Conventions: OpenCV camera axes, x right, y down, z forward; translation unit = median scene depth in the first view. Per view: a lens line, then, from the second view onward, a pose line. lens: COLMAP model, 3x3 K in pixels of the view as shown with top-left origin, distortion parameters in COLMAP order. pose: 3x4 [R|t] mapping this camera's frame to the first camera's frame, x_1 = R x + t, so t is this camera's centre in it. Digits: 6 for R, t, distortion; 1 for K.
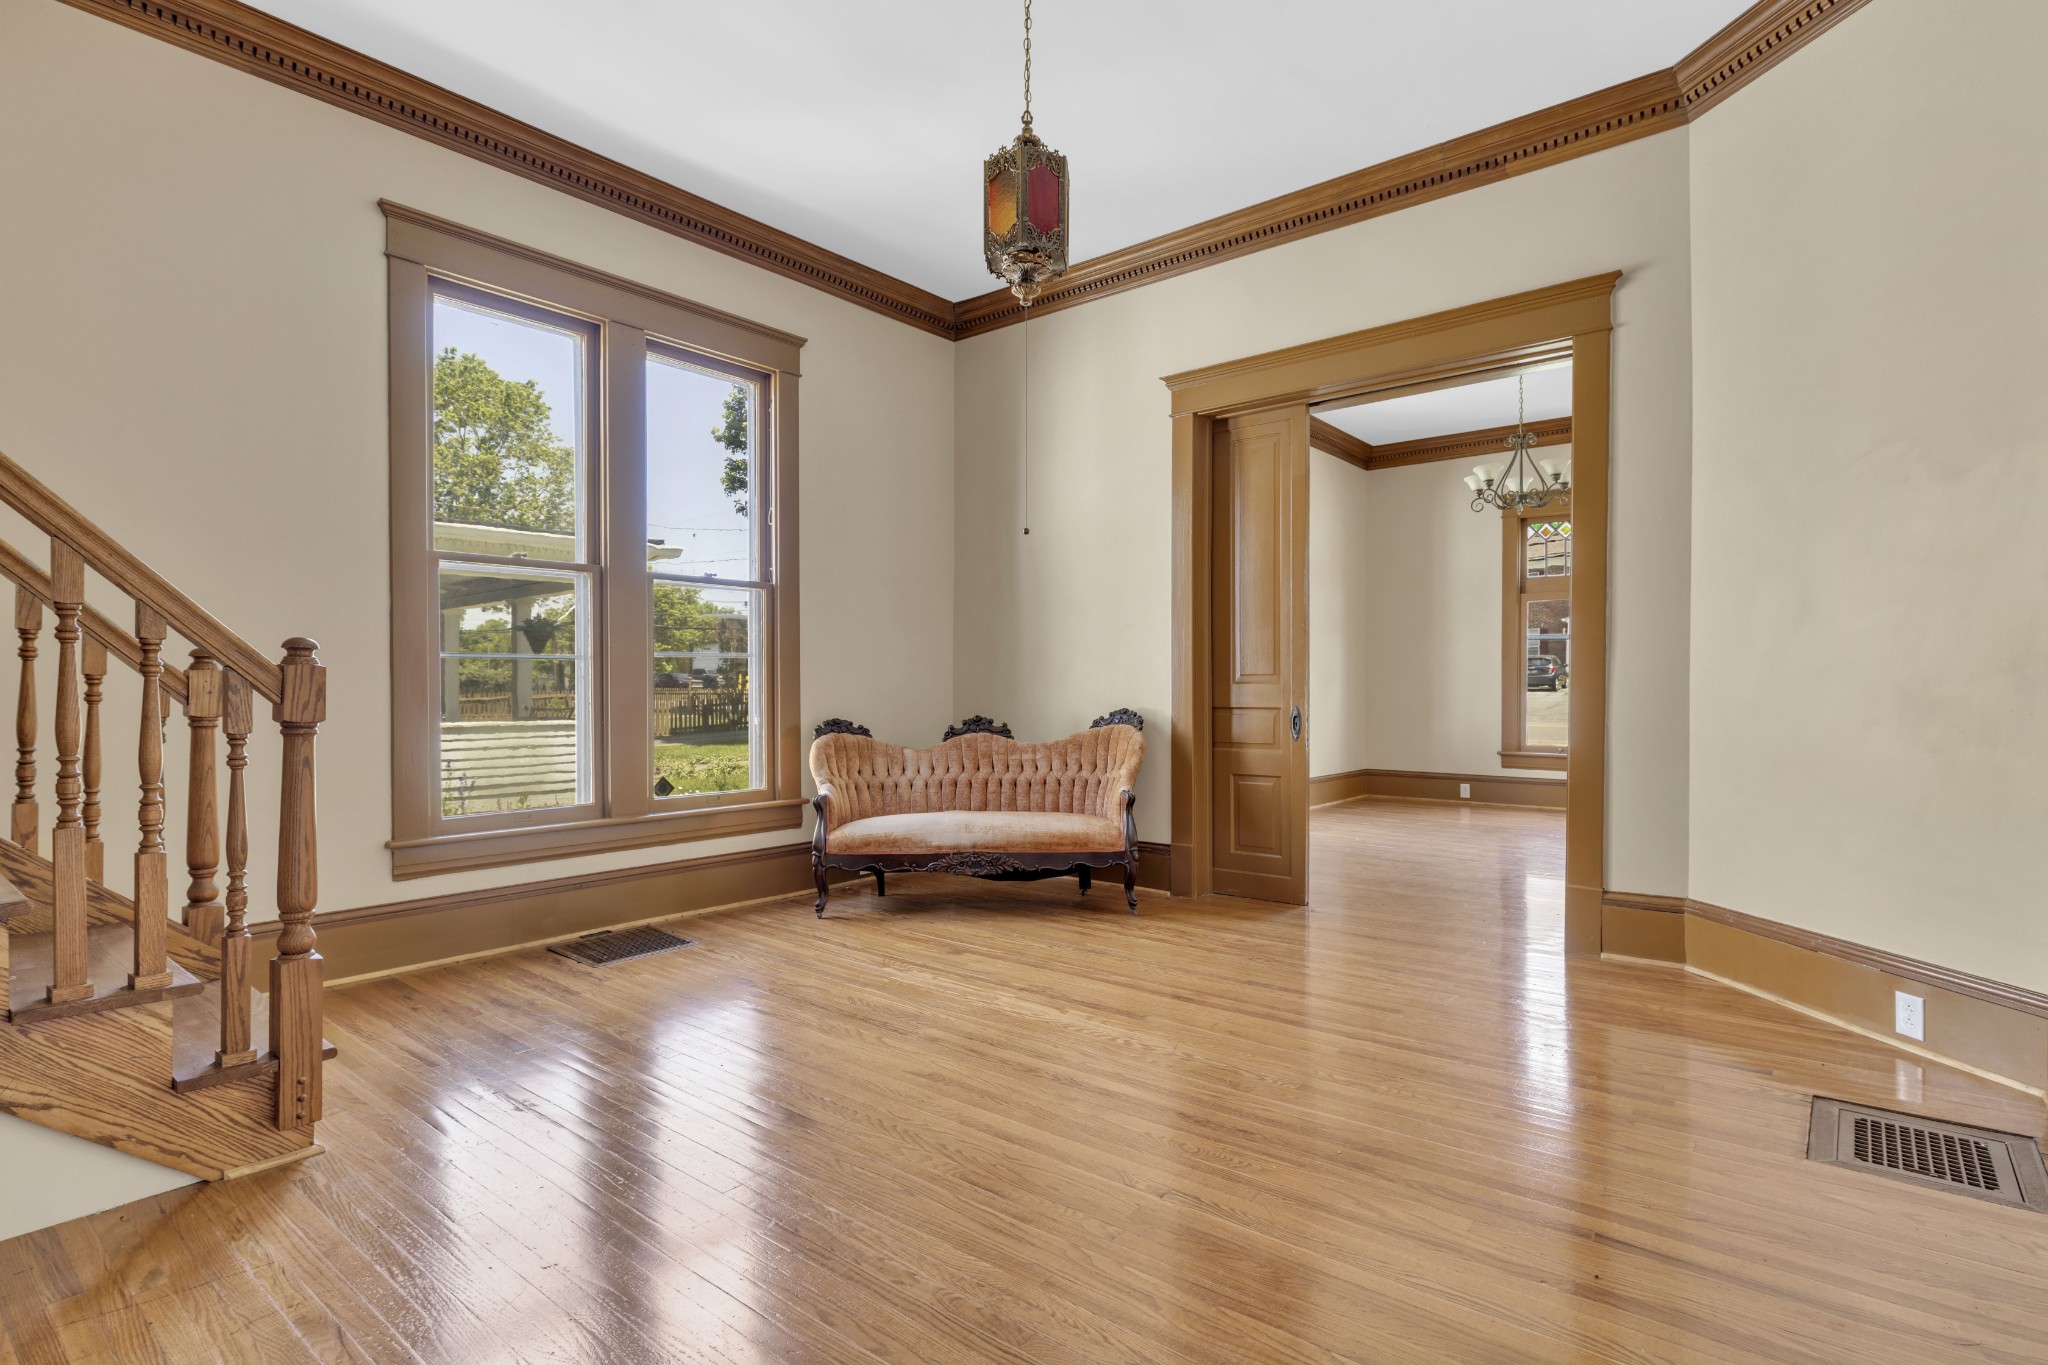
lens RADIAL K [[979.8, 0, 1032.2], [0, 979.8, 680.5], [0, 0, 1]] dist [-0.001698, 0.000064]
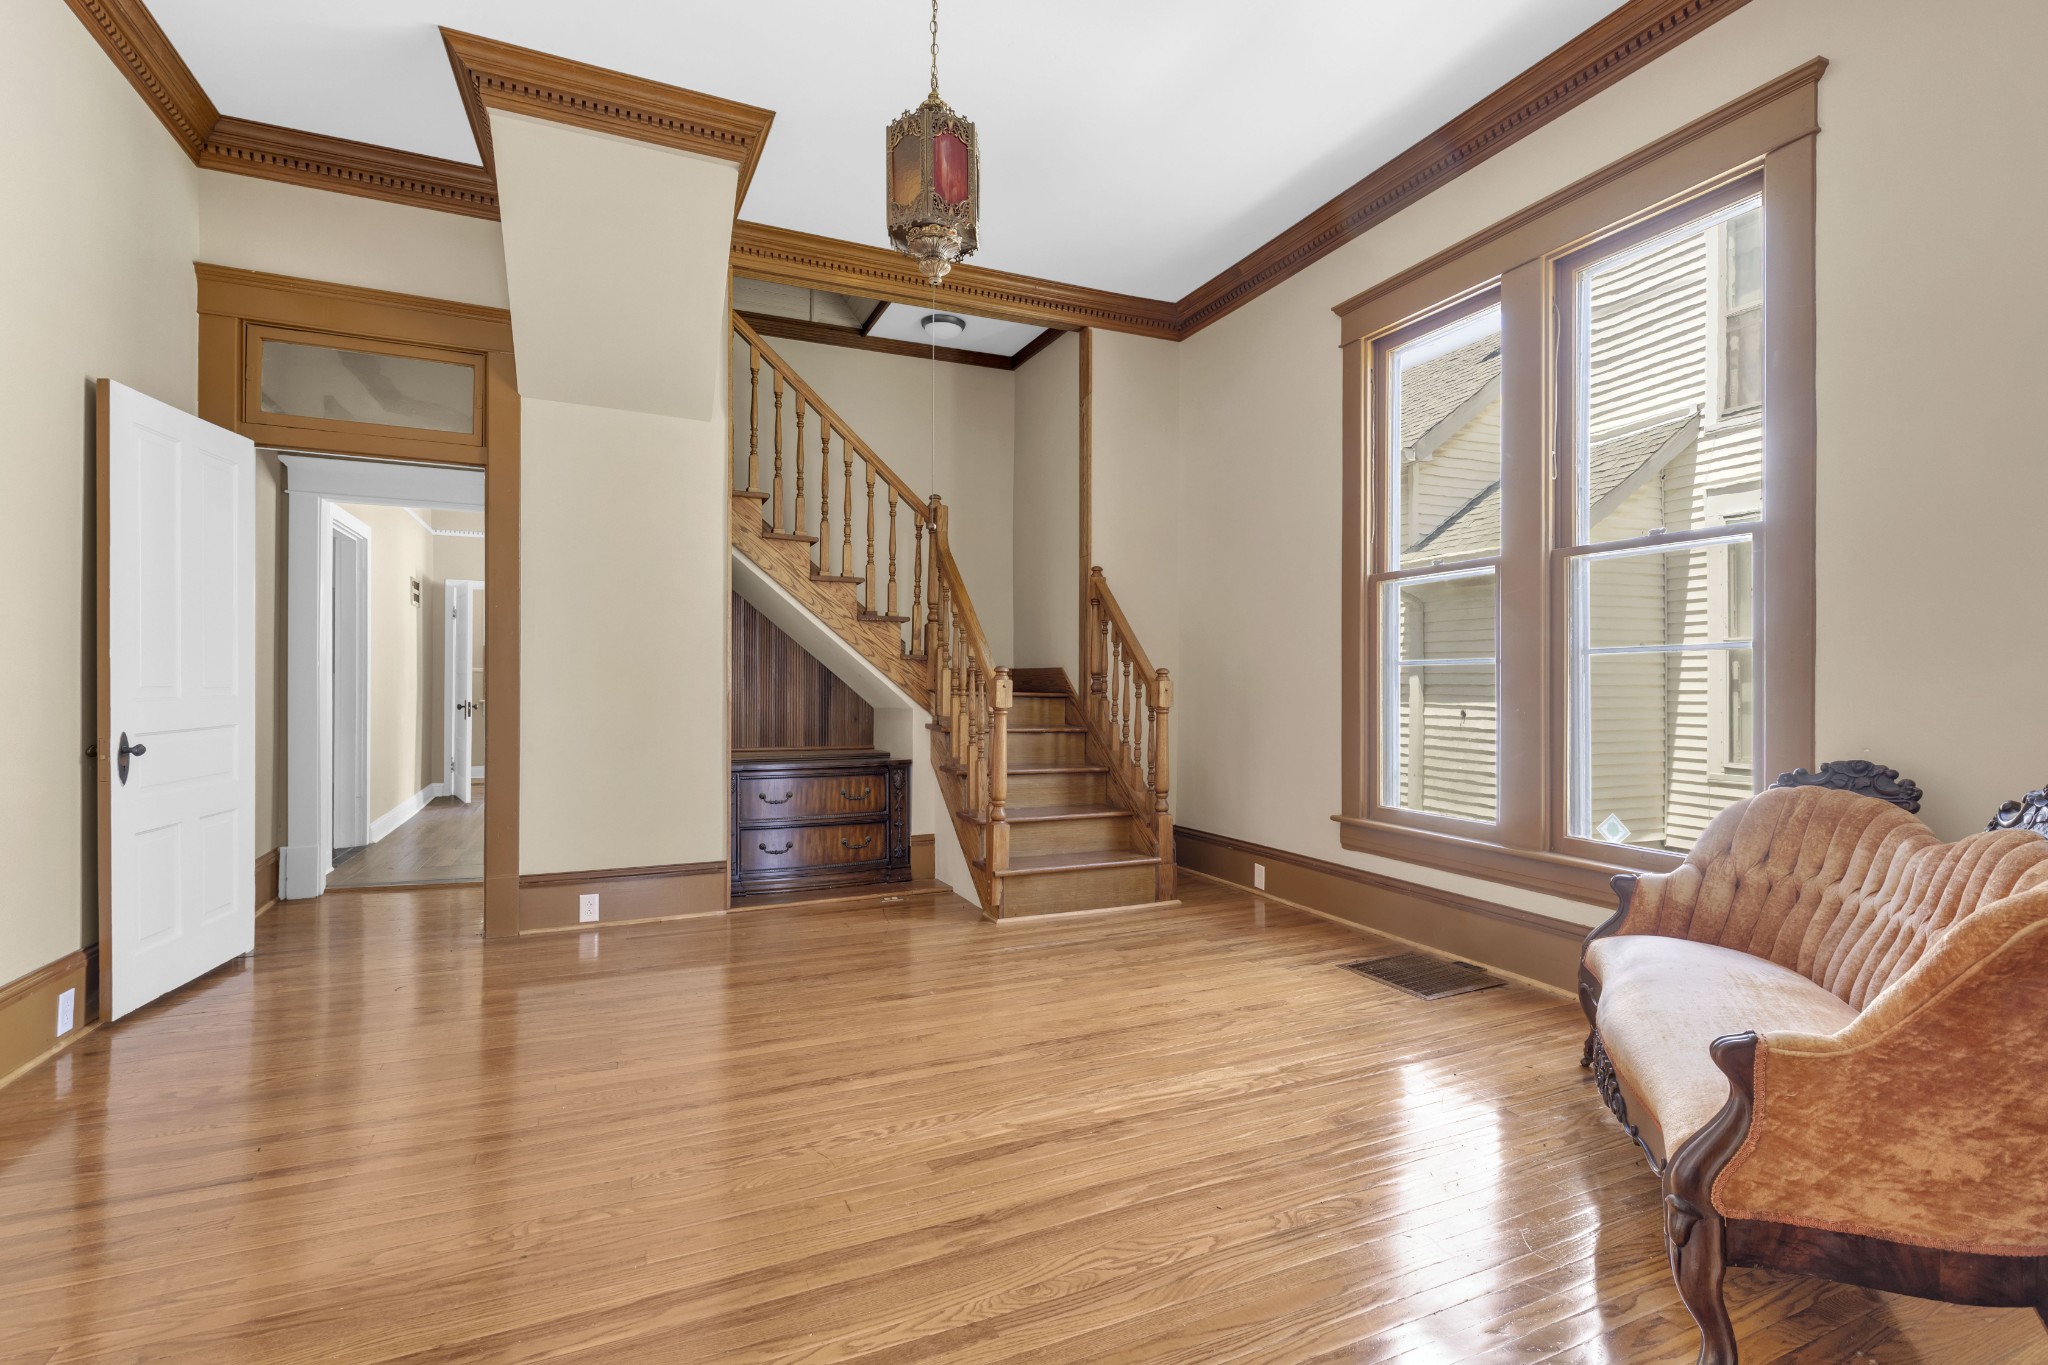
lens RADIAL K [[930.6, 0, 1031.0], [0, 930.6, 685.8], [0, 0, 1]] dist [0.002681, -0.000453]
pose [[-0.429794, -0.000591, -0.902927, 0.602396], [-0.002263, 0.999997, 0.000422, -0.001100], [0.902924, 0.002225, -0.429794, 1.185536]]
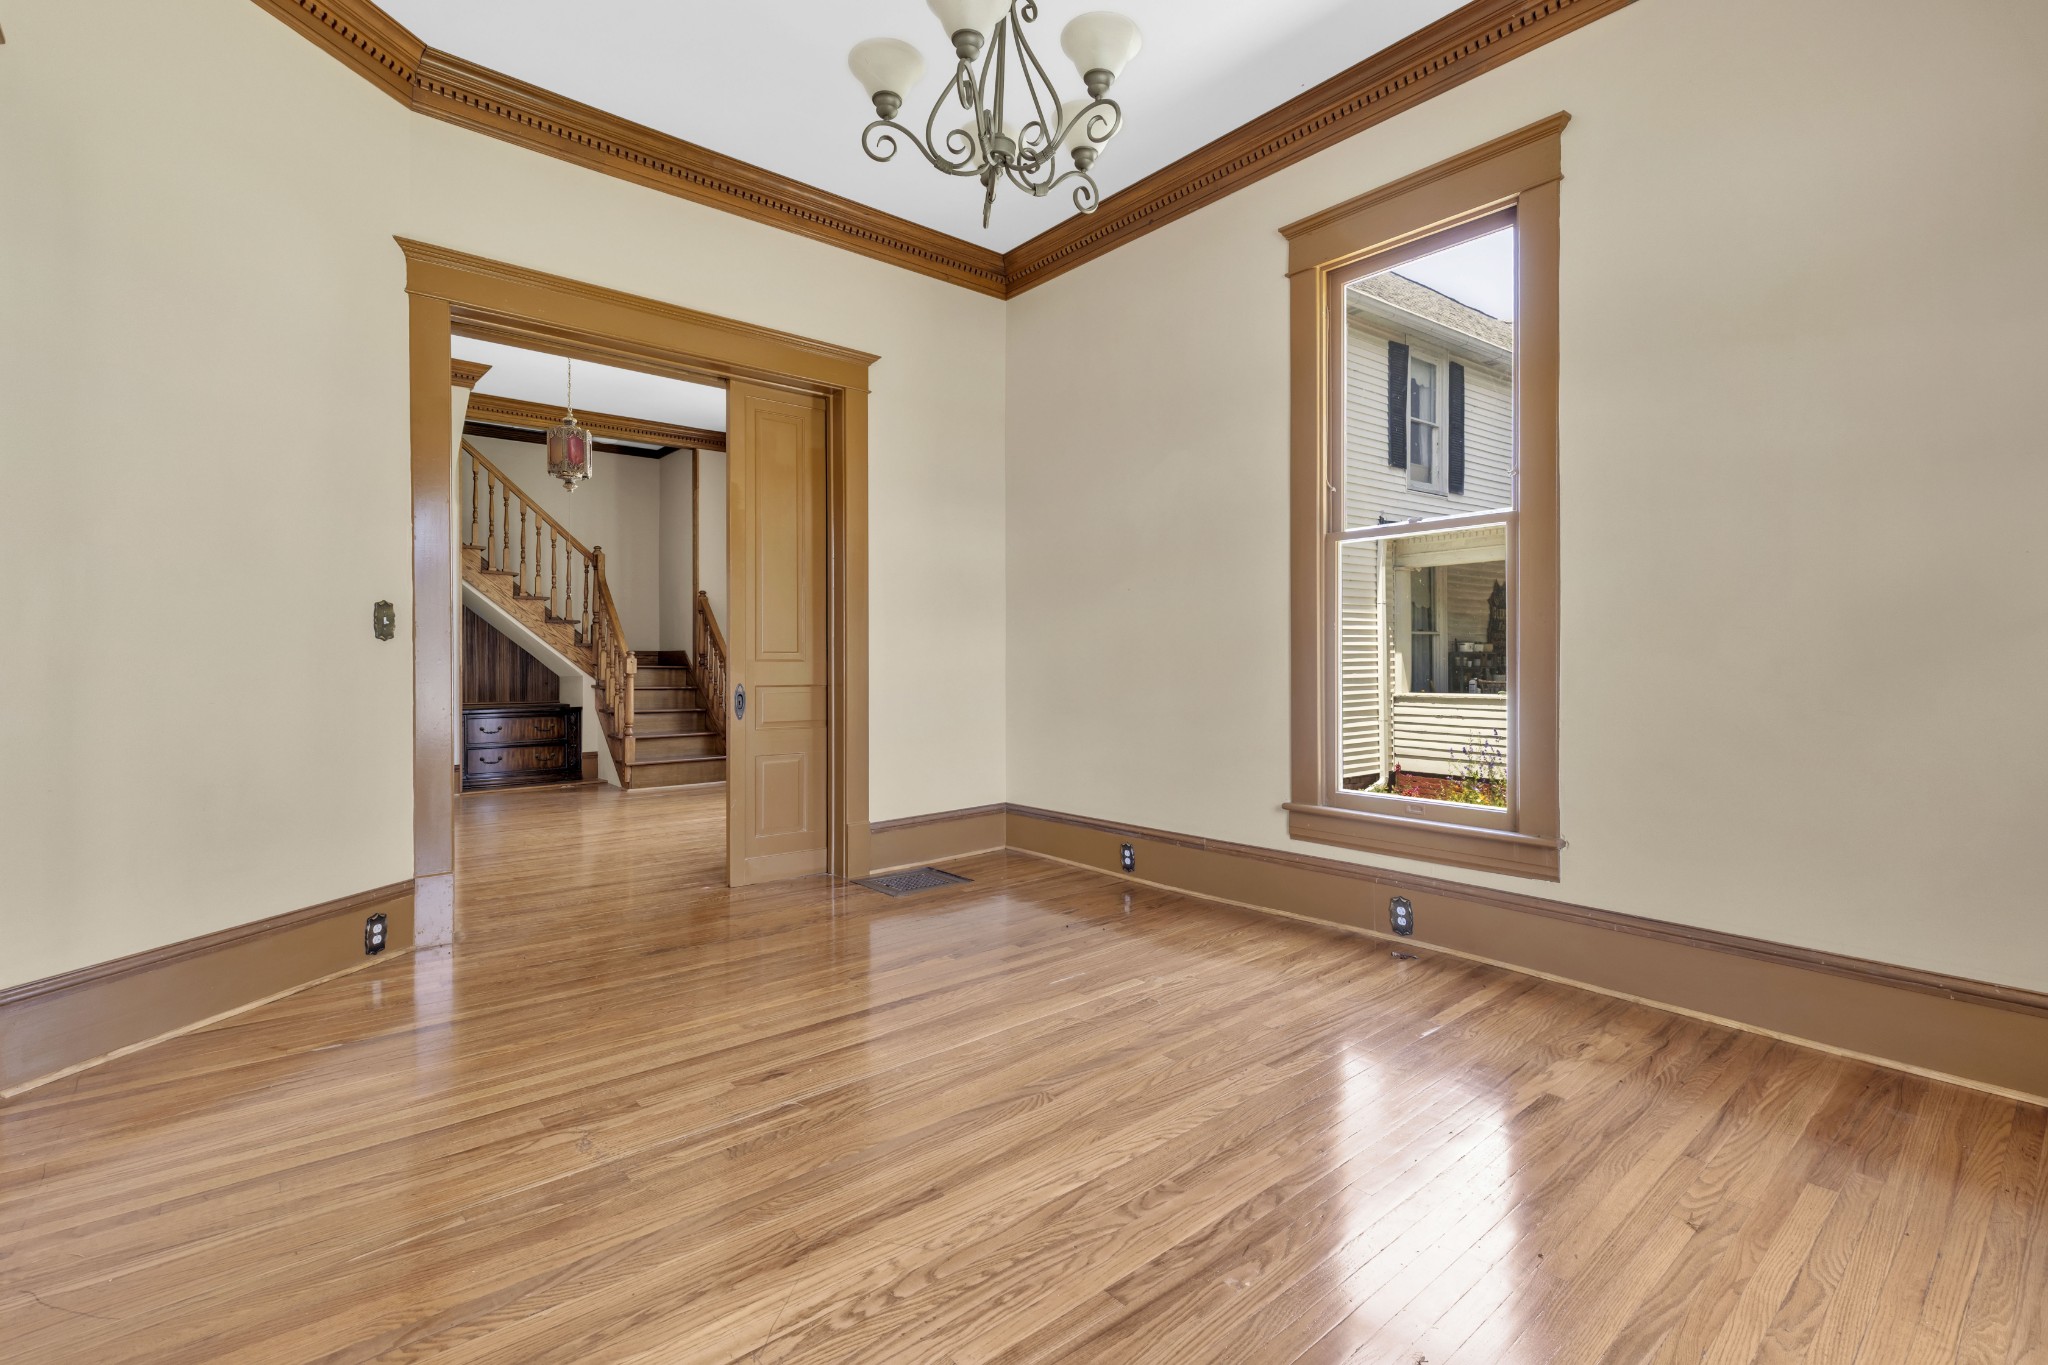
lens RADIAL K [[930.6, 0, 1023.7], [0, 930.6, 671.9], [0, 0, 1]] dist [0.002681, -0.000453]
pose [[-0.178573, 0.005504, -0.983911, 1.231326], [-0.001936, 0.999980, 0.005945, 0.005990], [0.983925, 0.002967, -0.178559, 1.699259]]
